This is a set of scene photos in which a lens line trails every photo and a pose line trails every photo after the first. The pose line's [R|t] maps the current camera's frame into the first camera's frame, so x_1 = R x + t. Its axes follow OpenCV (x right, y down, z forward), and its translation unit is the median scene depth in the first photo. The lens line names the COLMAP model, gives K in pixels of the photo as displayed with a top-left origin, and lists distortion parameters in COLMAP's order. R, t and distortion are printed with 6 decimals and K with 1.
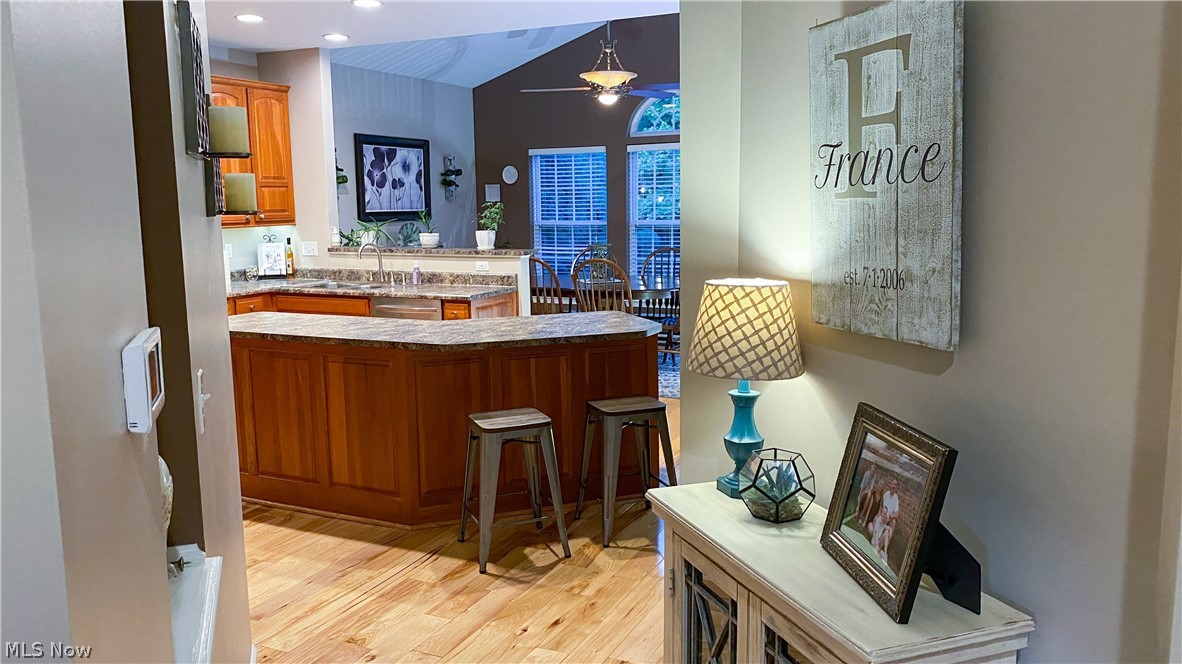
lens RADIAL K [[891.9, 0, 586.3], [0, 891.9, 324.6], [0, 0, 1]] dist [0.099175, -0.145317]
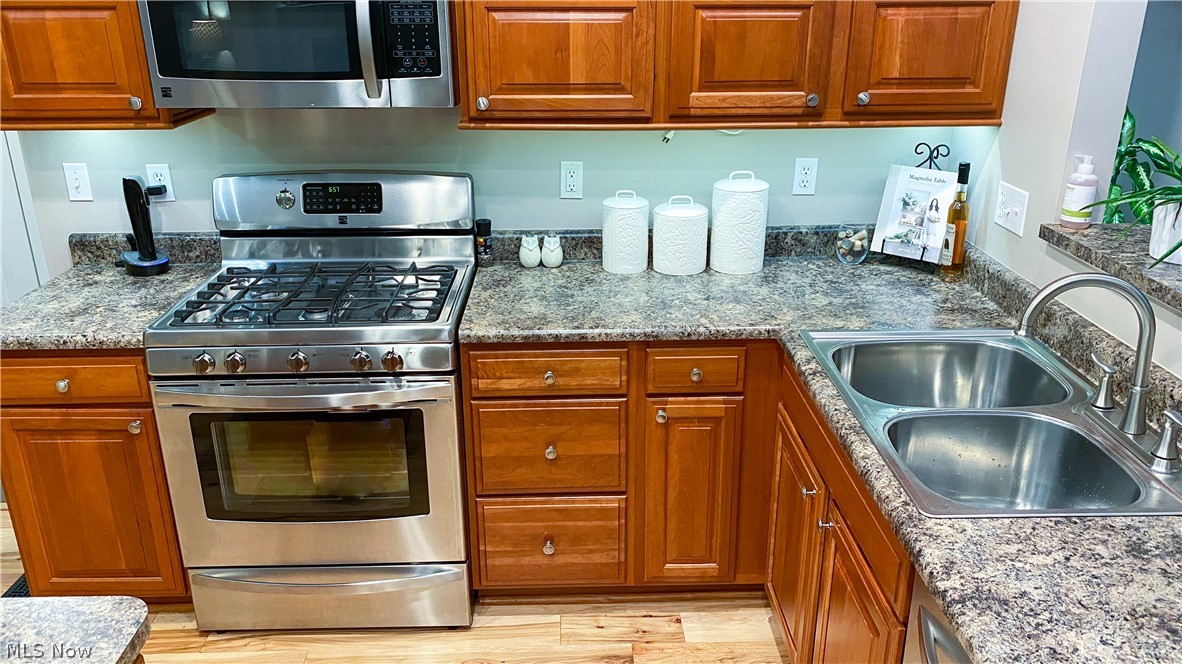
lens RADIAL K [[891.9, 0, 586.3], [0, 891.9, 324.6], [0, 0, 1]] dist [0.099175, -0.145317]
pose [[0.441094, 0.333158, -0.833332, -0.076560], [-0.122593, 0.942207, 0.311795, -0.106828], [0.889048, -0.035370, 0.456445, 0.600855]]
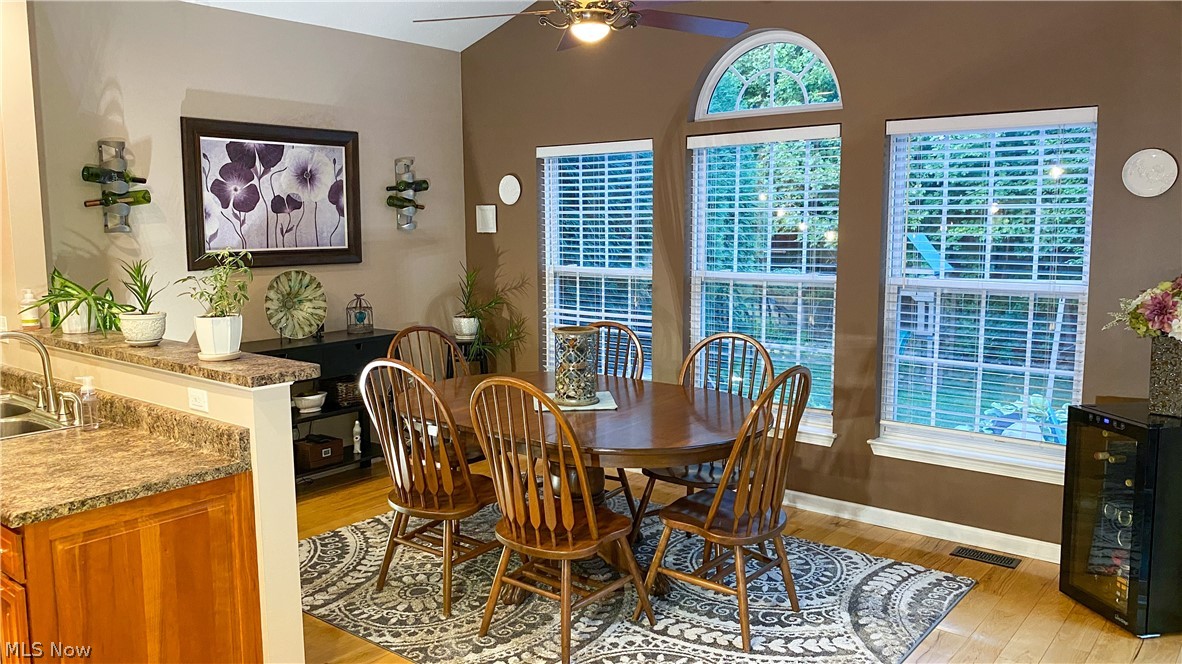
lens RADIAL K [[891.9, 0, 586.3], [0, 891.9, 324.6], [0, 0, 1]] dist [0.099175, -0.145317]
pose [[0.969953, 0.038993, -0.240149, 0.128681], [-0.042756, 0.999031, -0.010478, -0.080087], [0.239507, 0.020431, 0.970680, 0.473912]]
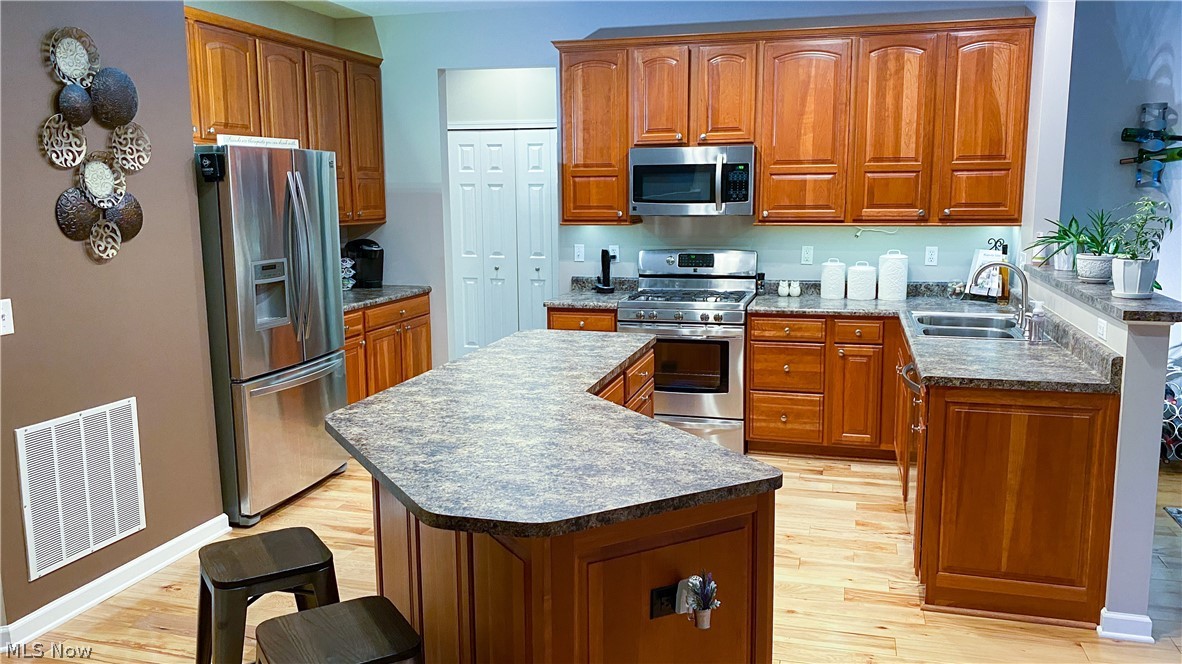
lens RADIAL K [[891.9, 0, 586.3], [0, 891.9, 324.6], [0, 0, 1]] dist [0.099175, -0.145317]
pose [[0.151391, 0.160512, -0.975355, 0.253488], [-0.127677, 0.981637, 0.141728, -0.078217], [0.980194, 0.103074, 0.169105, 0.483070]]
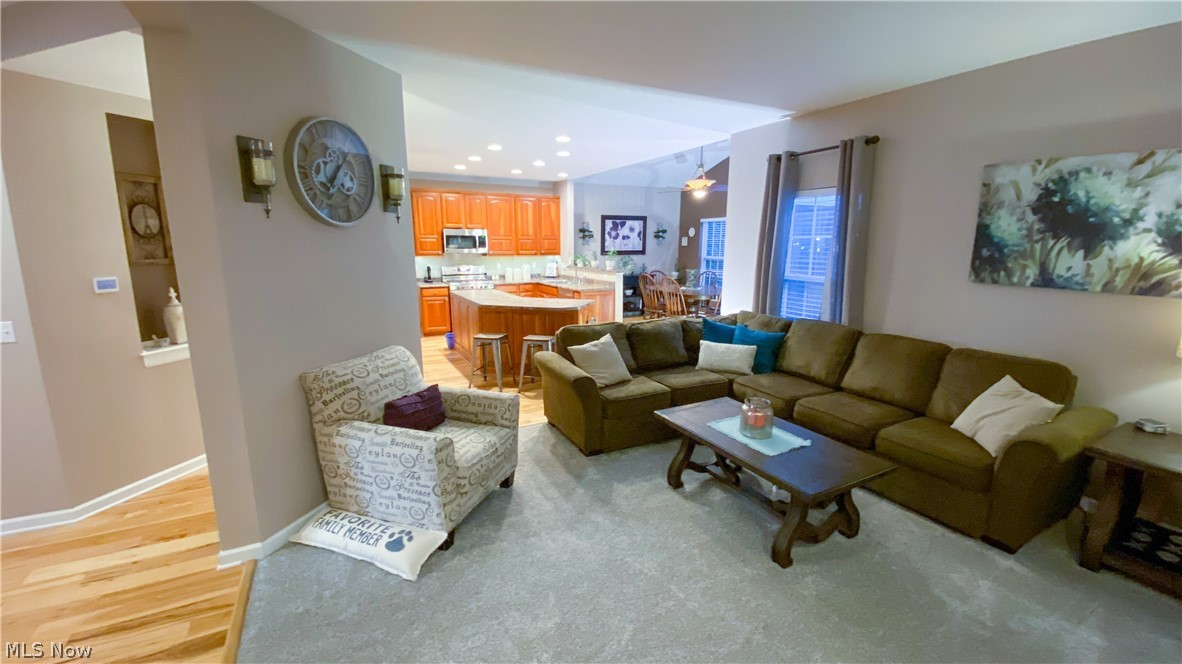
lens RADIAL K [[448.8, 0, 576.0], [0, 448.8, 332.2], [0, 0, 1]] dist [0.001118, 0.000003]
pose [[0.777917, 0.130226, -0.614725, 0.389763], [-0.093415, 0.991386, 0.091806, -0.019378], [0.621385, -0.013993, 0.783381, 0.080308]]
